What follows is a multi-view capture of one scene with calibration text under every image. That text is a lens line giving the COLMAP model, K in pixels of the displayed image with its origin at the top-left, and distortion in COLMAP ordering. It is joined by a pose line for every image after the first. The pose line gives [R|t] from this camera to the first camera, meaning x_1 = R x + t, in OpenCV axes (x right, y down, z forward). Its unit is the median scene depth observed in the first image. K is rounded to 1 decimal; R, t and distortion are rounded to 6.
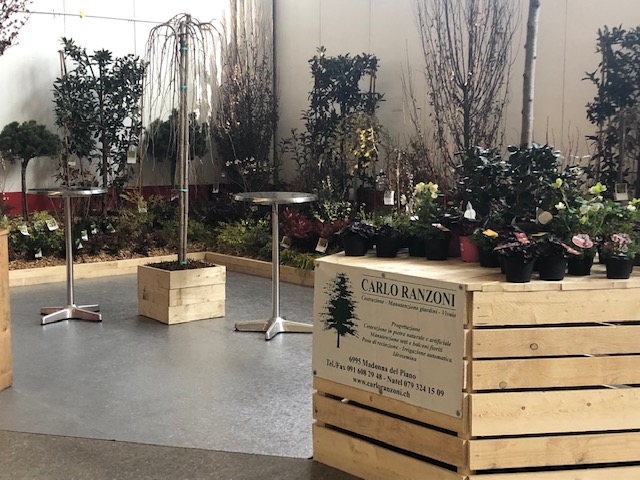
lens RADIAL K [[967.8, 0, 319.0], [0, 967.8, 234.2], [0, 0, 1]] dist [0.108130, 0.000000]
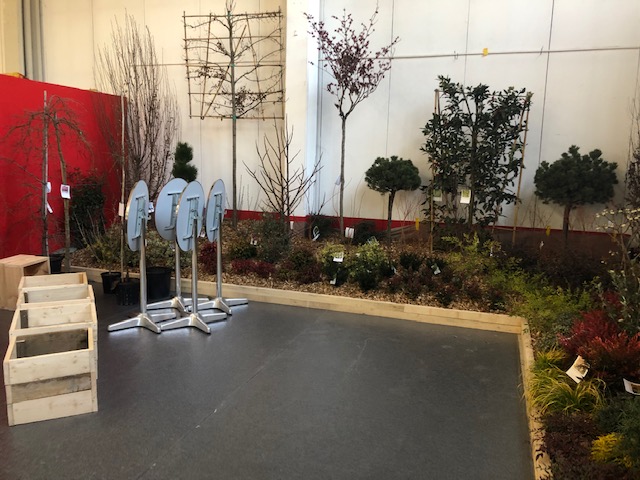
lens RADIAL K [[518.8, 0, 323.8], [0, 518.8, 234.9], [0, 0, 1]] dist [0.044060, -0.056084]
pose [[0.525432, 0.133625, -0.840277, 0.166295], [-0.116724, 0.989574, 0.084378, -0.072551], [0.842791, 0.053746, 0.535551, 0.653039]]
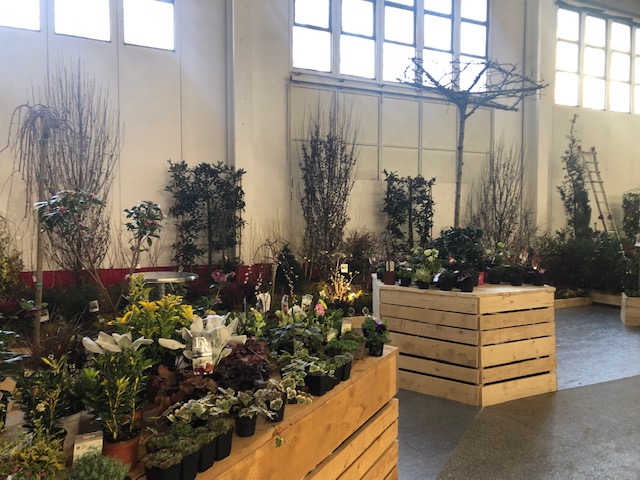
lens RADIAL K [[518.8, 0, 311.6], [0, 518.8, 246.6], [0, 0, 1]] dist [0.044060, -0.056084]
pose [[0.242062, -0.054388, 0.968735, -0.444318], [0.101629, 0.994357, 0.030432, -0.054512], [-0.964924, 0.091085, 0.246223, 0.463010]]
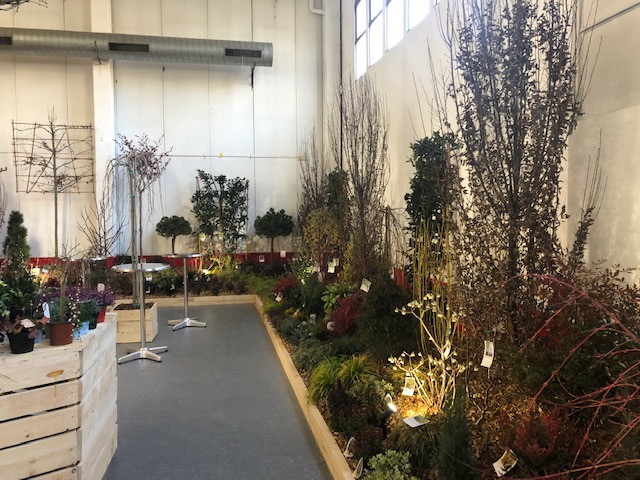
lens RADIAL K [[518.8, 0, 319.0], [0, 518.8, 235.0], [0, 0, 1]] dist [0.044060, -0.056084]
pose [[0.878701, 0.009125, -0.477285, 0.414476], [-0.041256, 0.997528, -0.056884, -0.038289], [0.475586, 0.069676, 0.876906, 0.294829]]
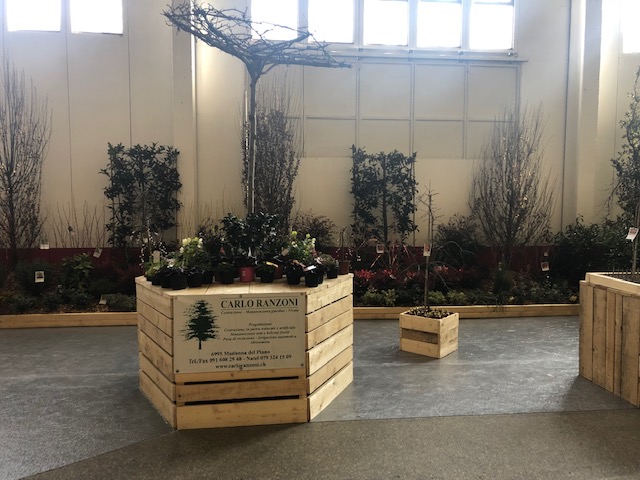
lens RADIAL K [[518.8, 0, 319.1], [0, 518.8, 235.0], [0, 0, 1]] dist [0.044060, -0.056084]
pose [[0.545343, -0.057818, 0.836217, -0.237812], [0.088163, 0.996041, 0.011373, -0.023580], [-0.833564, 0.067521, 0.548281, 0.164102]]
